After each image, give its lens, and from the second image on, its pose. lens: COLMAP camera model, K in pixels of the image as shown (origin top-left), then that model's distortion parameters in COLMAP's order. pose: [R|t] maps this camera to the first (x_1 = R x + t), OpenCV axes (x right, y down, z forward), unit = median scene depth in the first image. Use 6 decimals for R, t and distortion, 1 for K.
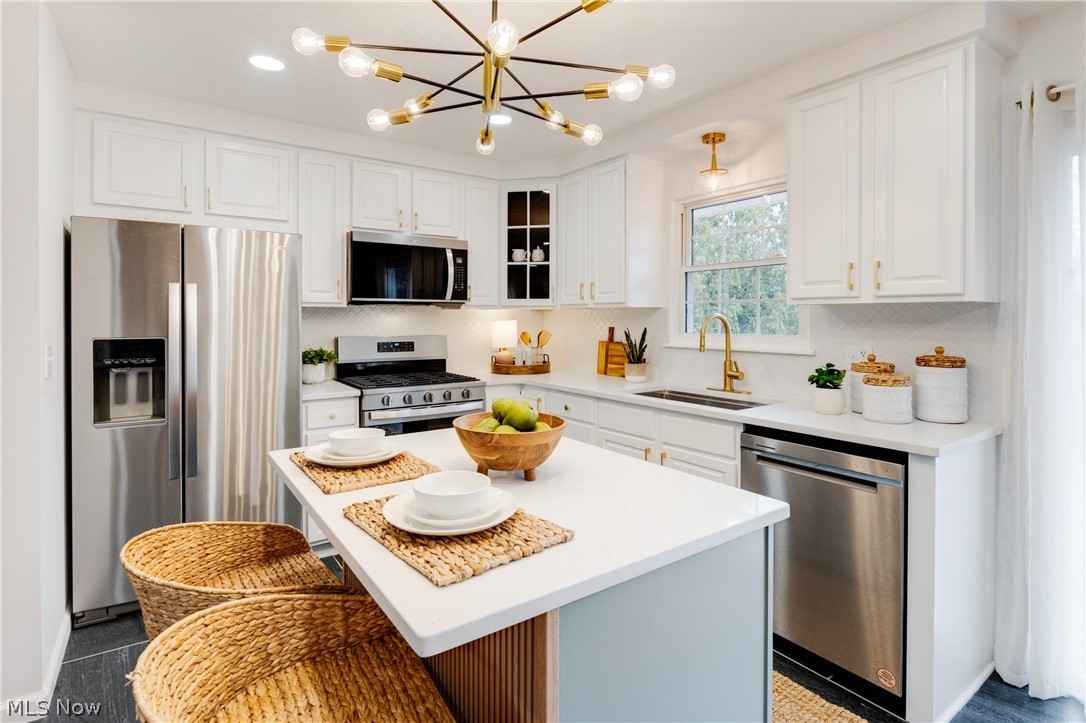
lens RADIAL K [[545.6, 0, 537.3], [0, 545.6, 319.7], [0, 0, 1]] dist [-0.002184, -0.000824]
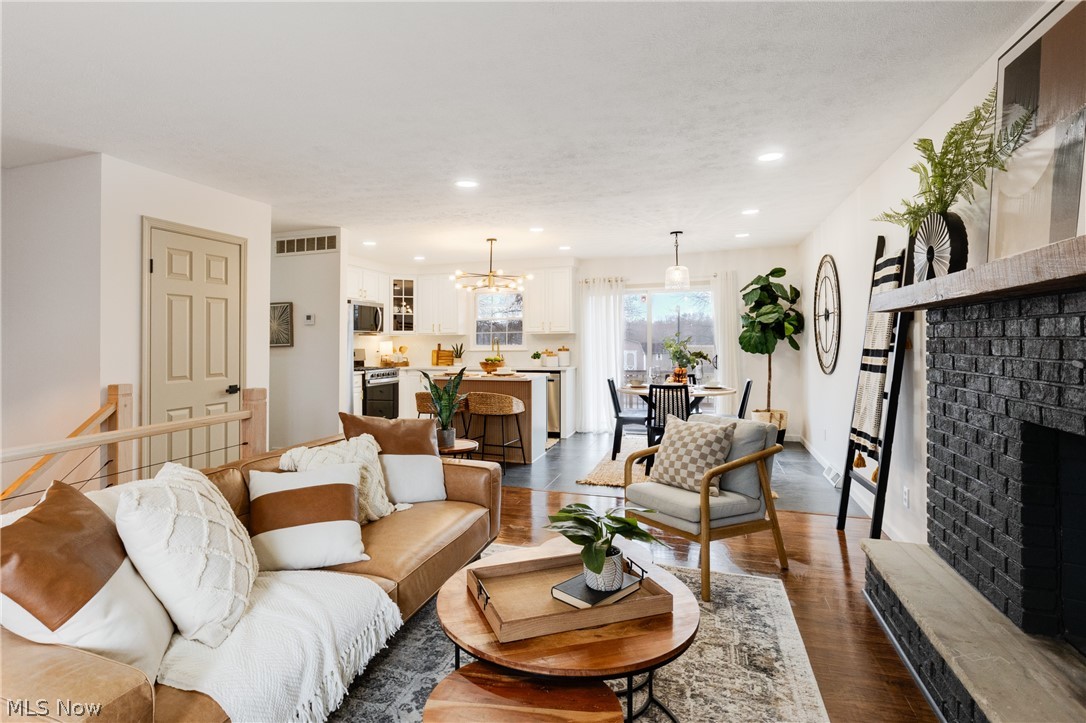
lens RADIAL K [[534.2, 0, 500.9], [0, 534.2, 345.6], [0, 0, 1]] dist [-0.001197, -0.000301]
pose [[0.822683, -0.010080, 0.568412, -1.039299], [0.011973, 0.999928, 0.000405, 0.027289], [-0.568375, 0.006472, 0.822744, -1.080823]]
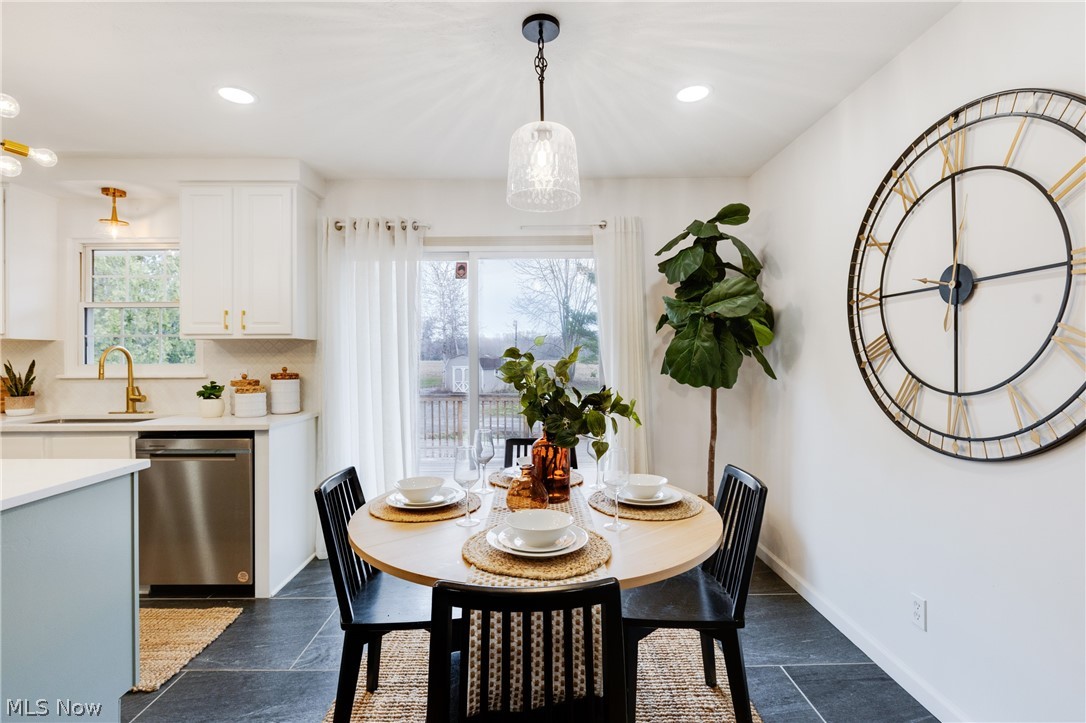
lens RADIAL K [[506.5, 0, 537.0], [0, 506.5, 357.8], [0, 0, 1]] dist [-0.003233, -0.001230]
pose [[0.564600, -0.004175, 0.825354, -0.044847], [0.008411, 0.999964, -0.000696, 0.019226], [-0.825322, 0.007334, 0.564615, -0.290872]]
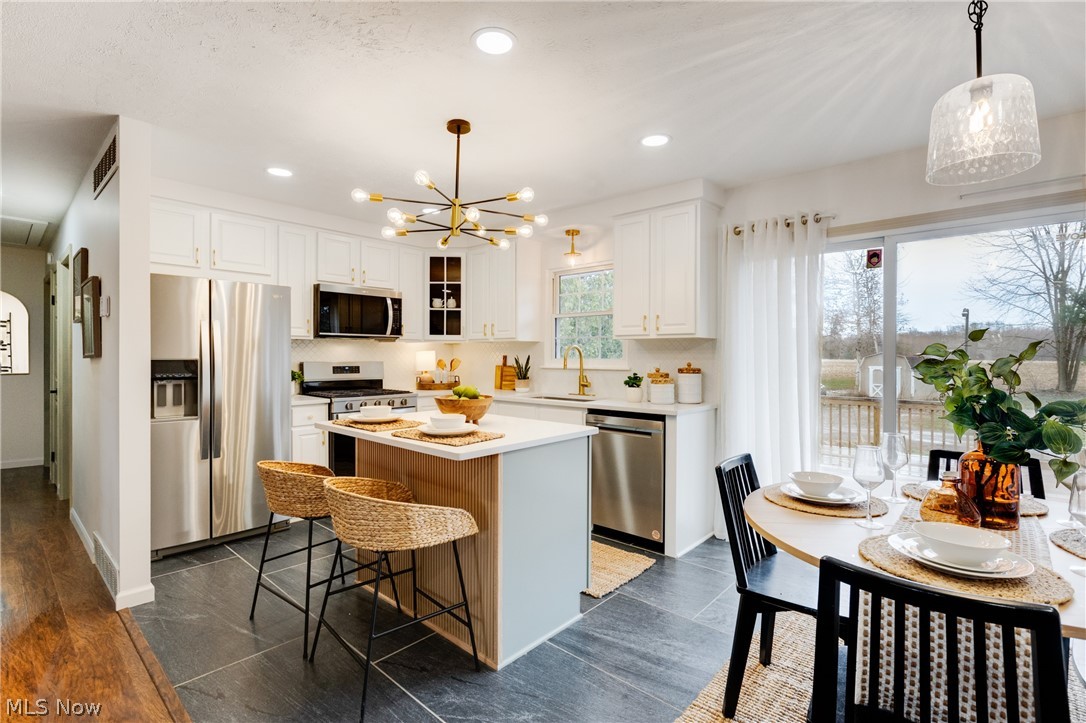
lens RADIAL K [[506.5, 0, 537.0], [0, 506.5, 357.8], [0, 0, 1]] dist [-0.003233, -0.001230]
pose [[0.975246, 0.000461, 0.221123, -0.086038], [-0.000675, 0.999999, 0.000890, 0.020996], [-0.221122, -0.001018, 0.975246, -0.349062]]
